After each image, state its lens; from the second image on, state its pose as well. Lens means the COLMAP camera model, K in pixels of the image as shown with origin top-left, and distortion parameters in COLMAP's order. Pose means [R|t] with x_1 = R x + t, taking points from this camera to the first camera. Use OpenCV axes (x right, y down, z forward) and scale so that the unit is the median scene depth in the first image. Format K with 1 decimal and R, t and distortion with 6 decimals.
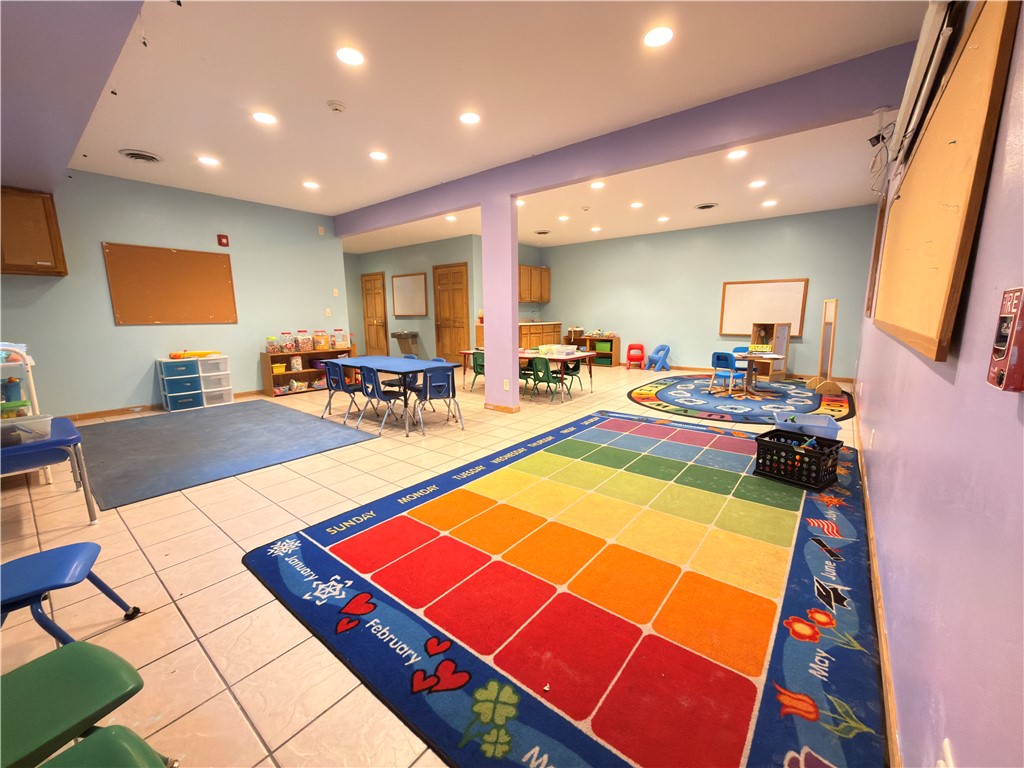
lens RADIAL K [[407.1, 0, 512.8], [0, 407.1, 385.4], [0, 0, 1]] dist [0.001978, -0.000440]
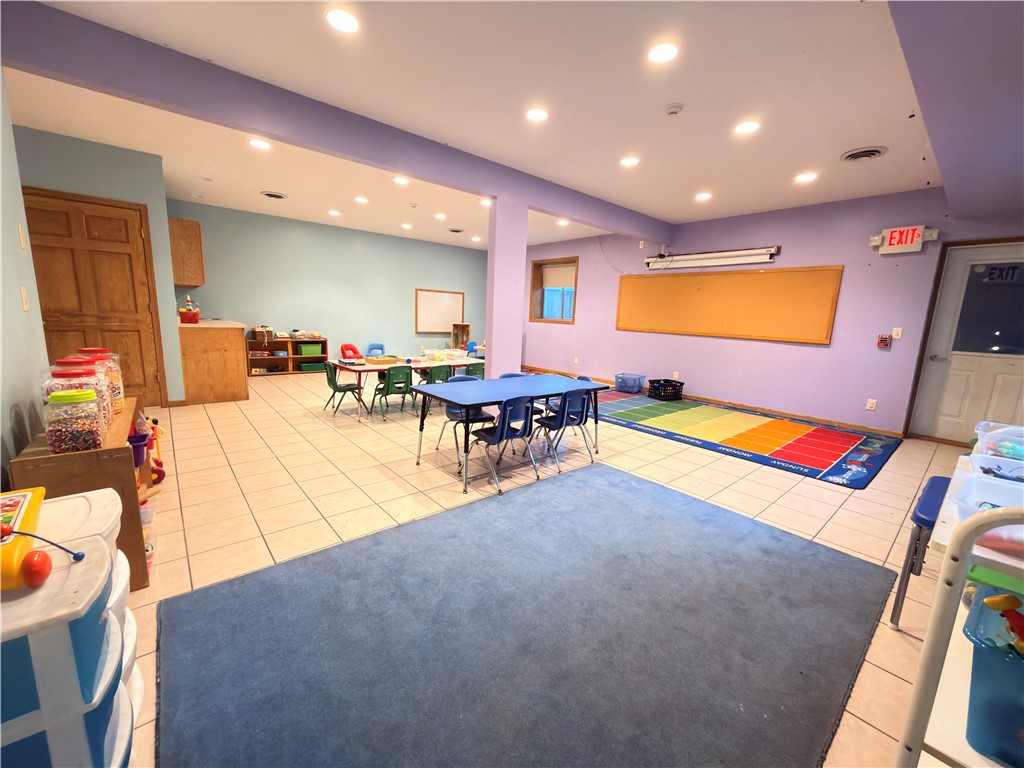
lens RADIAL K [[407.1, 0, 507.6], [0, 407.1, 385.6], [0, 0, 1]] dist [0.001978, -0.000440]
pose [[0.188155, -0.154816, 0.969861, -1.100934], [0.128587, 0.982881, 0.131948, -0.167837], [-0.973685, 0.099885, 0.204841, 0.905537]]
